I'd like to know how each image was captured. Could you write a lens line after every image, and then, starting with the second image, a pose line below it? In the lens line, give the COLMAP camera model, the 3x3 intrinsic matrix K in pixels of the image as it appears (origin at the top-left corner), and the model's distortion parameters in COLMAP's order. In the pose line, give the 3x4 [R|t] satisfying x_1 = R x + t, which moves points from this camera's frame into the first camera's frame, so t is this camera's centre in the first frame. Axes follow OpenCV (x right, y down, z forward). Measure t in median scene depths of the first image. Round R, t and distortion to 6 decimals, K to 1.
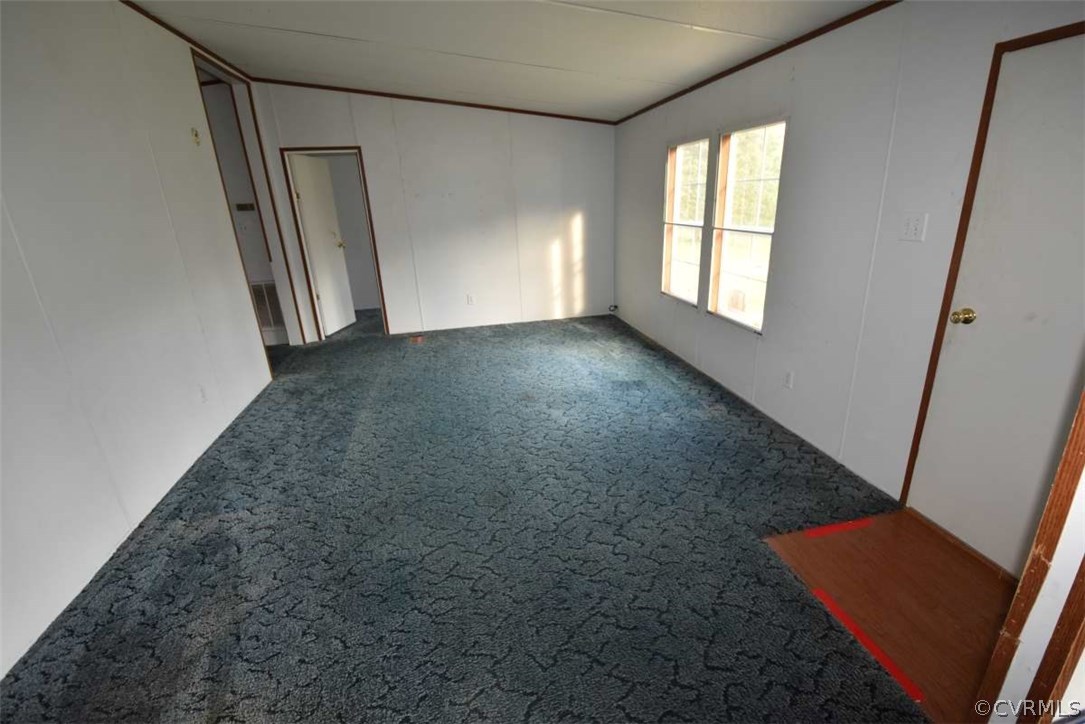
lens RADIAL K [[477.9, 0, 548.3], [0, 477.9, 365.2], [0, 0, 1]] dist [0.001469, -0.012702]
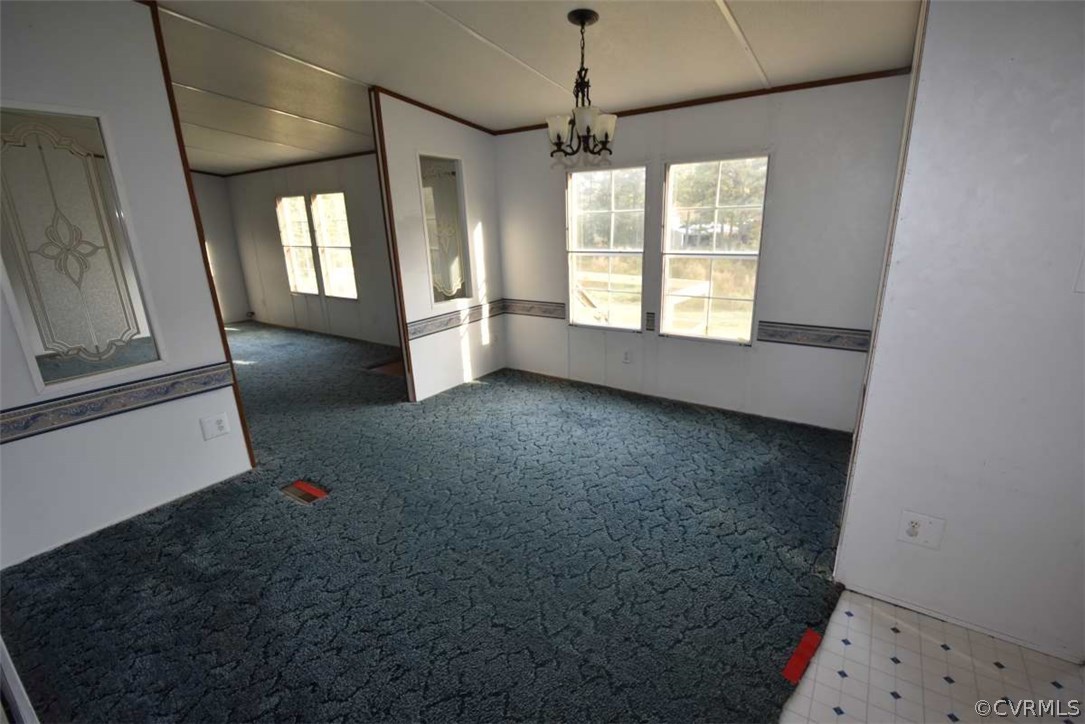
lens RADIAL K [[477.9, 0, 551.1], [0, 477.9, 364.7], [0, 0, 1]] dist [0.001469, -0.012702]
pose [[0.722710, -0.171933, 0.669425, -0.258085], [0.223362, 0.974692, 0.009196, 0.284224], [-0.654064, 0.142878, 0.742823, -0.728025]]
